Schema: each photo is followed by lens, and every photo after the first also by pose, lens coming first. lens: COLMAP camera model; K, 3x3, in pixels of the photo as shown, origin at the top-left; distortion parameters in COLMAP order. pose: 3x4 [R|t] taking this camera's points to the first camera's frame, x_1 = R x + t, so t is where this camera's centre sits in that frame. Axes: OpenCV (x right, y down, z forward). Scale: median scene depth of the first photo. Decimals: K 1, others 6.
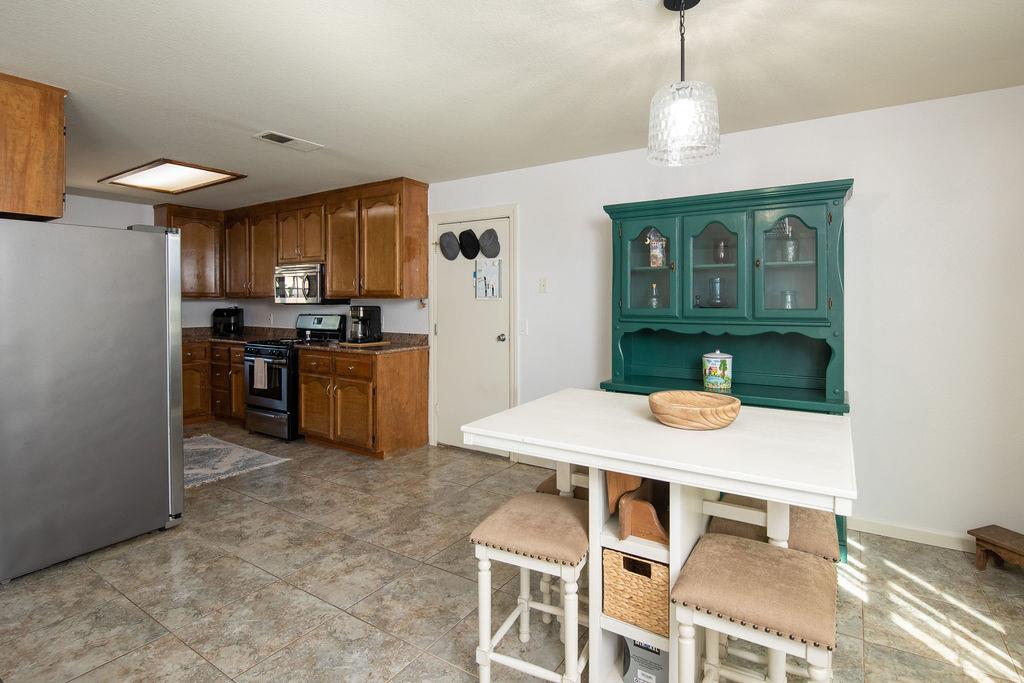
lens RADIAL K [[505.0, 0, 514.0], [0, 505.0, 299.4], [0, 0, 1]] dist [-0.000888, -0.000546]
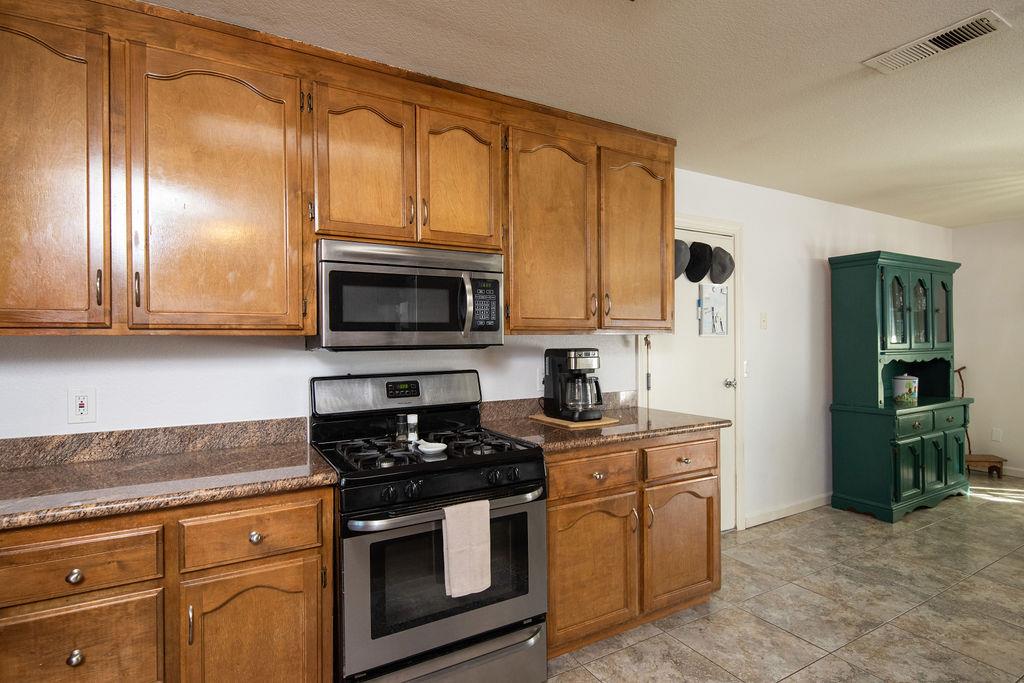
lens RADIAL K [[532.1, 0, 512.0], [0, 532.1, 341.5], [0, 0, 1]] dist [-0.001908, -0.000676]
pose [[0.444949, -0.001719, 0.895554, -0.907948], [0.008242, 0.999964, -0.002176, 0.007114], [-0.895518, 0.008349, 0.444947, 0.900227]]
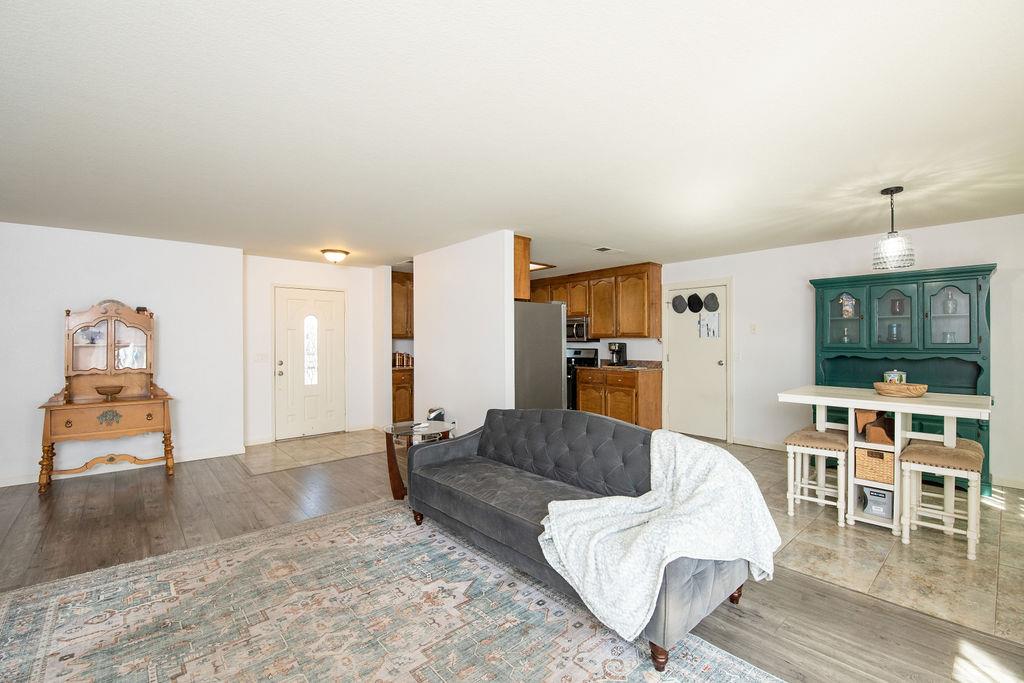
lens RADIAL K [[443.4, 0, 495.0], [0, 443.4, 338.8], [0, 0, 1]] dist [-0.018523, -0.000652]
pose [[0.959958, -0.000739, -0.280141, -0.300262], [-0.000820, 0.999985, -0.005450, 0.009141], [0.280141, 0.005461, 0.959943, -0.481786]]
